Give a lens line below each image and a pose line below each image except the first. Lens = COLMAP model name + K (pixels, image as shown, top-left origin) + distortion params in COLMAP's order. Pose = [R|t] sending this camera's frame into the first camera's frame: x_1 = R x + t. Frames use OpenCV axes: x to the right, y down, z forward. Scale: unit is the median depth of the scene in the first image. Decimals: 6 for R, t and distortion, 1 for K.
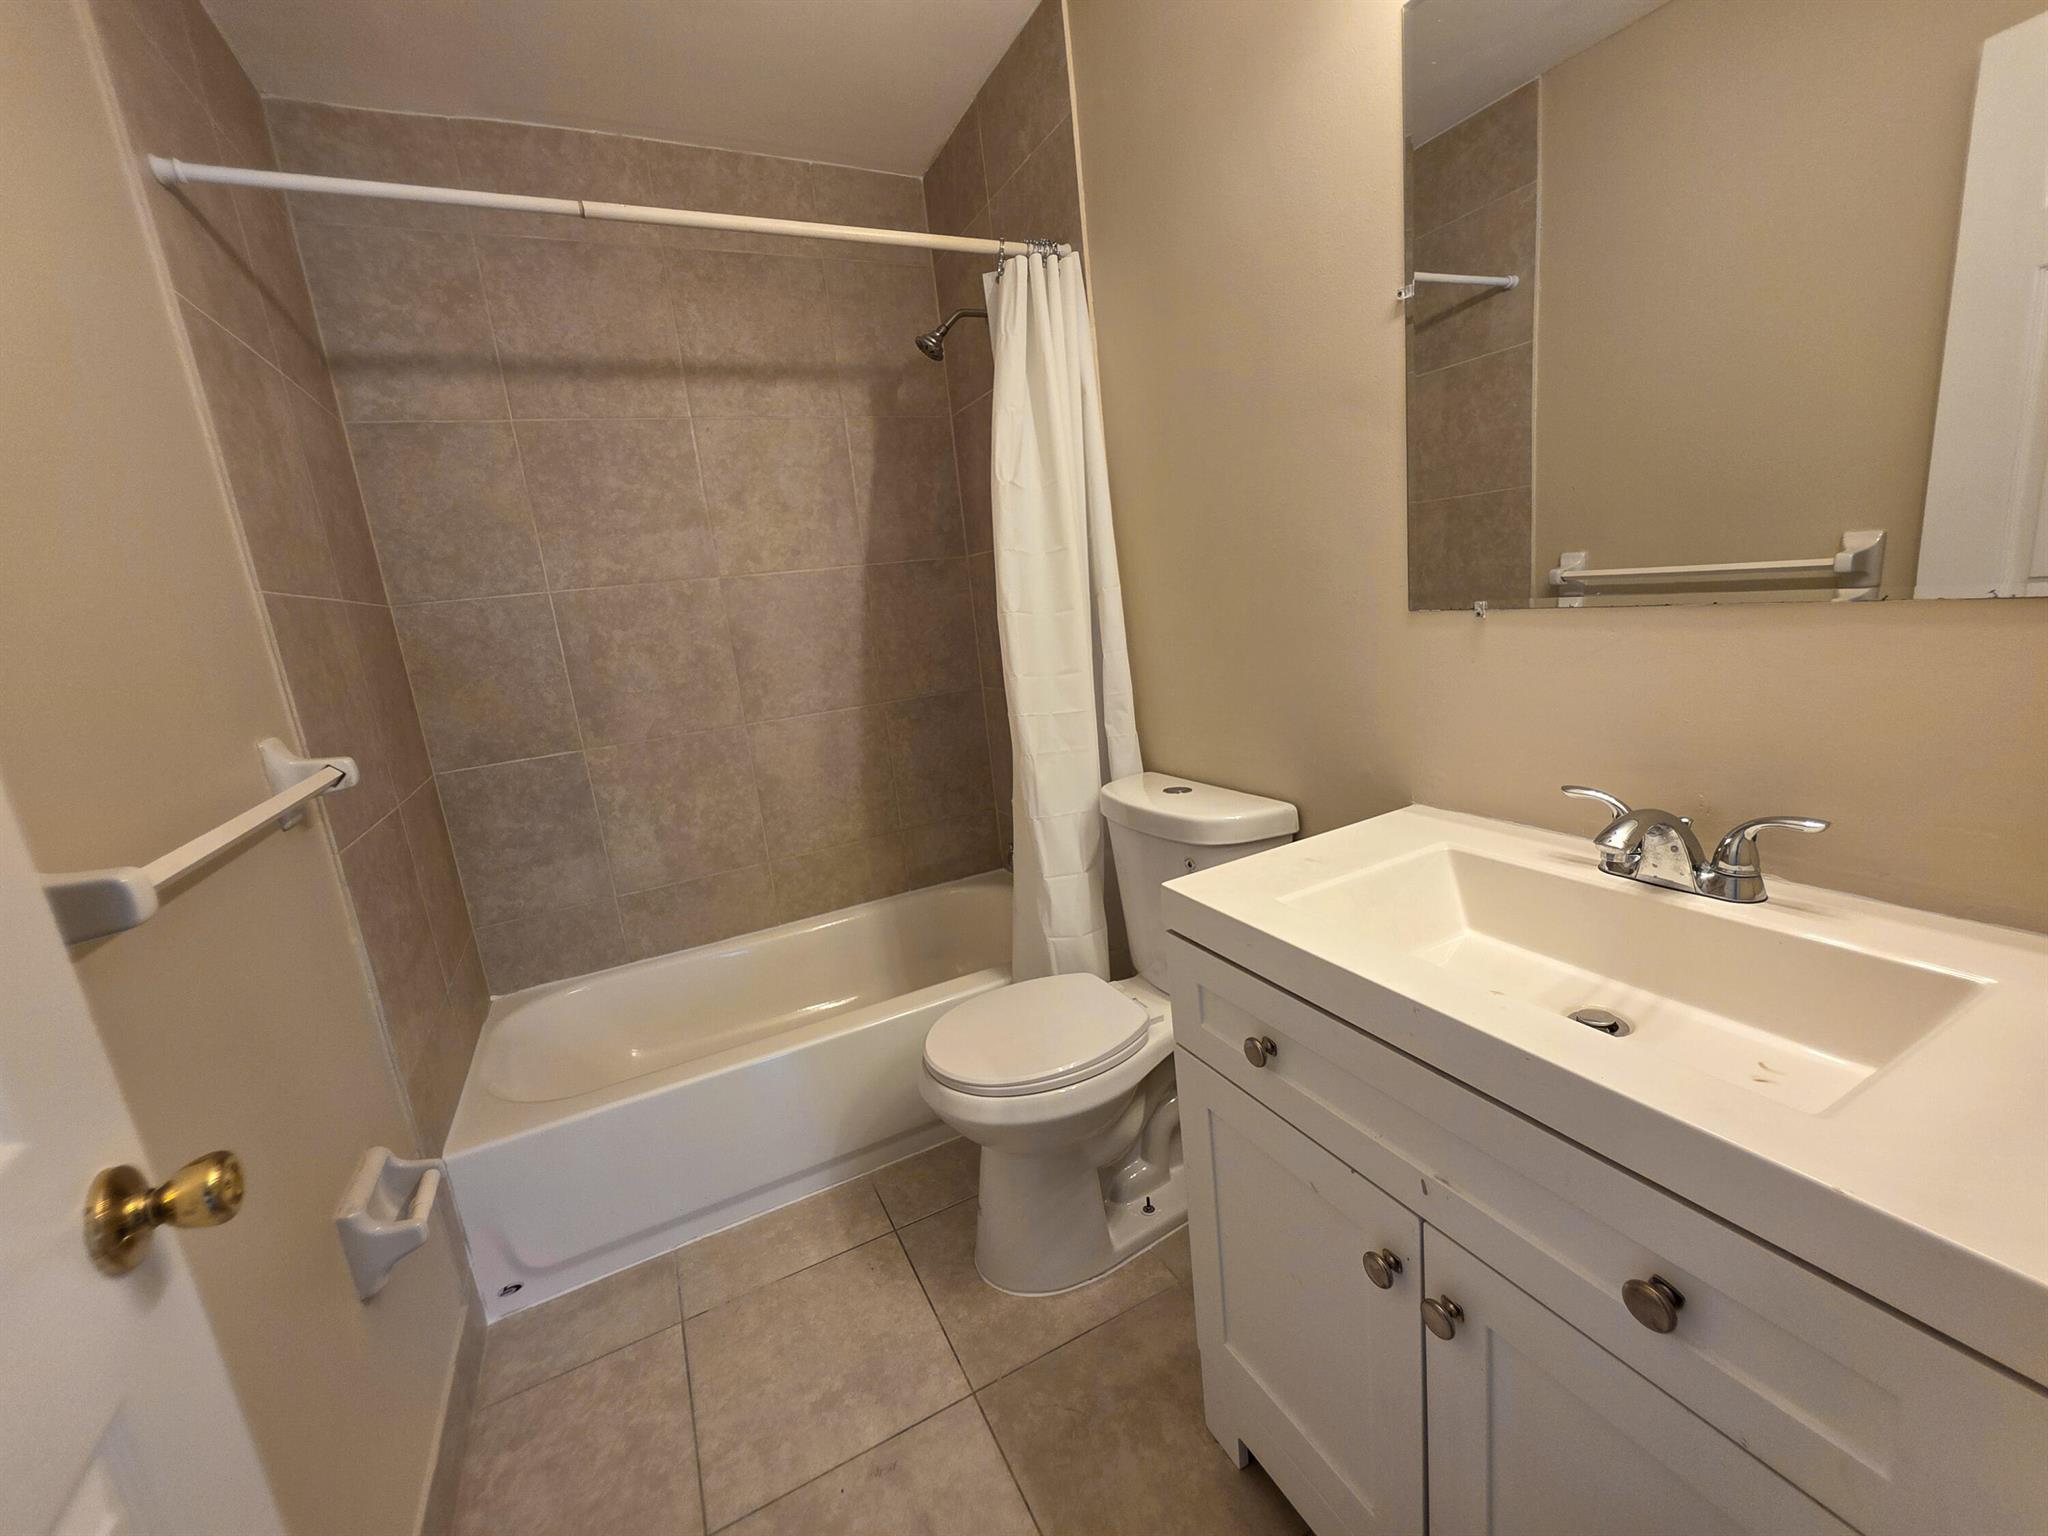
lens RADIAL K [[820.6, 0, 1024.0], [0, 820.6, 768.0], [0, 0, 1]] dist [0.060596, 0.000432]
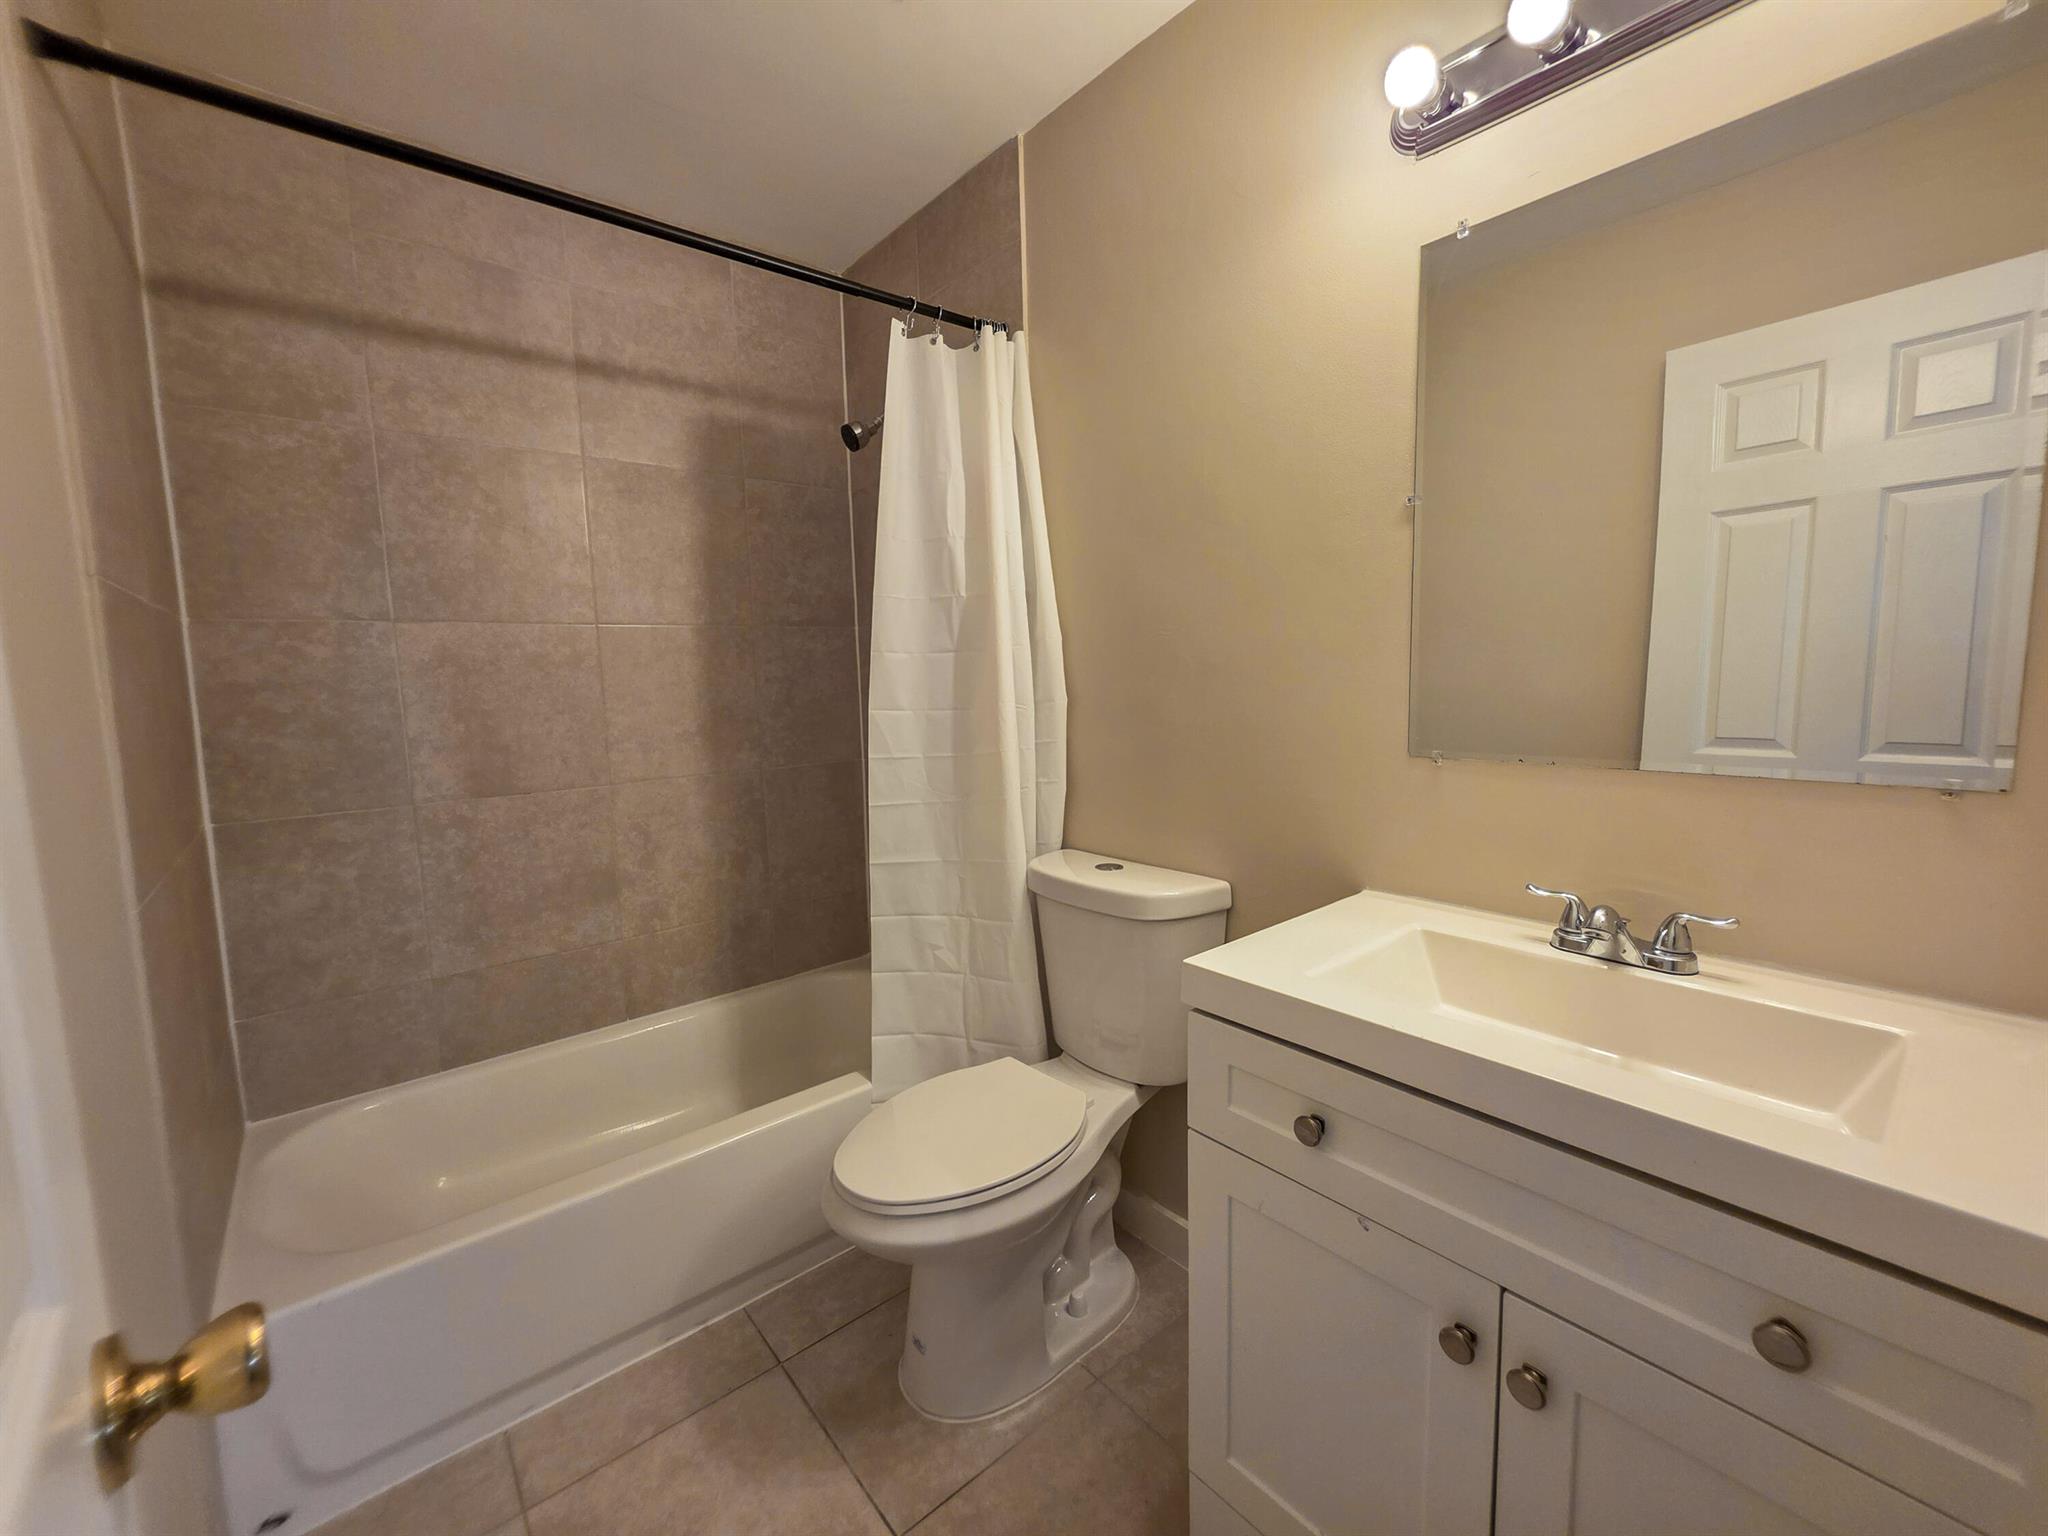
lens RADIAL K [[824.1, 0, 1024.0], [0, 824.1, 768.0], [0, 0, 1]] dist [0.034291, -0.000239]
pose [[0.970618, 0.059001, 0.233281, -0.256081], [-0.031691, 0.992373, -0.119132, 0.035865], [-0.238531, 0.108238, 0.965084, 0.062841]]
